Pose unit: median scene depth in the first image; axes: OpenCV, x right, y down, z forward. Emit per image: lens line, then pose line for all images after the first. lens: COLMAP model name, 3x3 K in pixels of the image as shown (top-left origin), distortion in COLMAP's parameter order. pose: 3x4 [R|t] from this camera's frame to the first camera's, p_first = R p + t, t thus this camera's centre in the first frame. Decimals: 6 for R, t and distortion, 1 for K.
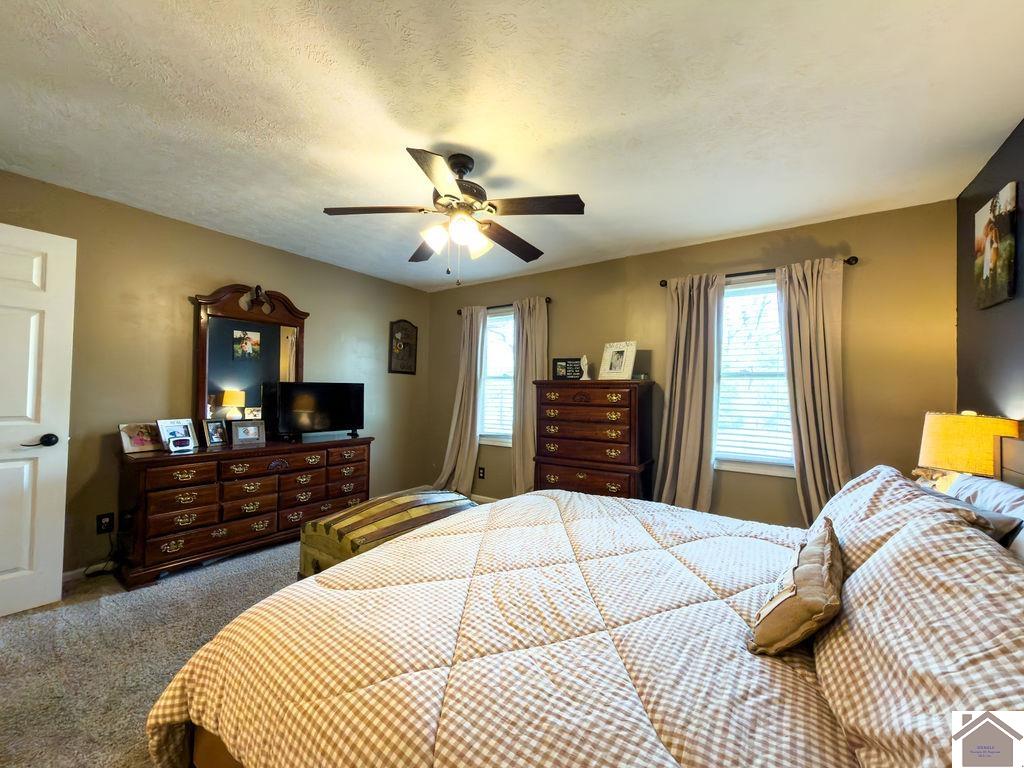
lens RADIAL K [[405.6, 0, 513.4], [0, 405.6, 385.4], [0, 0, 1]] dist [-0.000128, 0.000060]
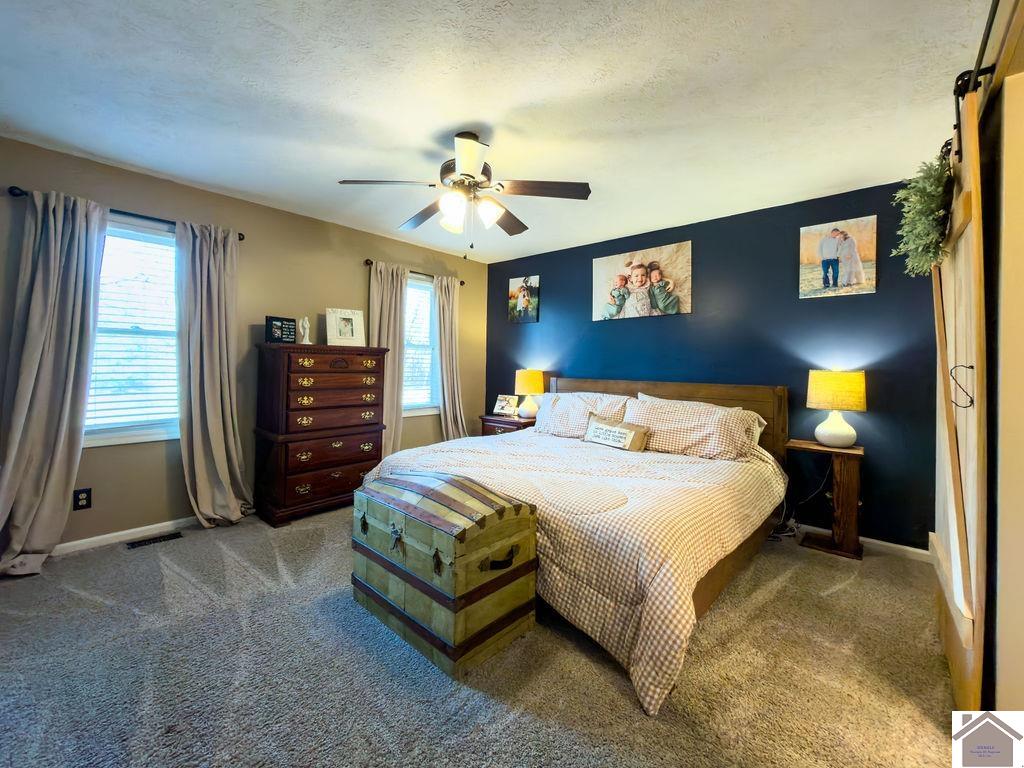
lens RADIAL K [[405.6, 0, 520.3], [0, 405.6, 368.9], [0, 0, 1]] dist [-0.000128, 0.000060]
pose [[0.147930, -0.015051, 0.988883, -0.640344], [-0.027135, 0.999446, 0.019271, 0.010582], [-0.988626, -0.029684, 0.147439, 0.384661]]
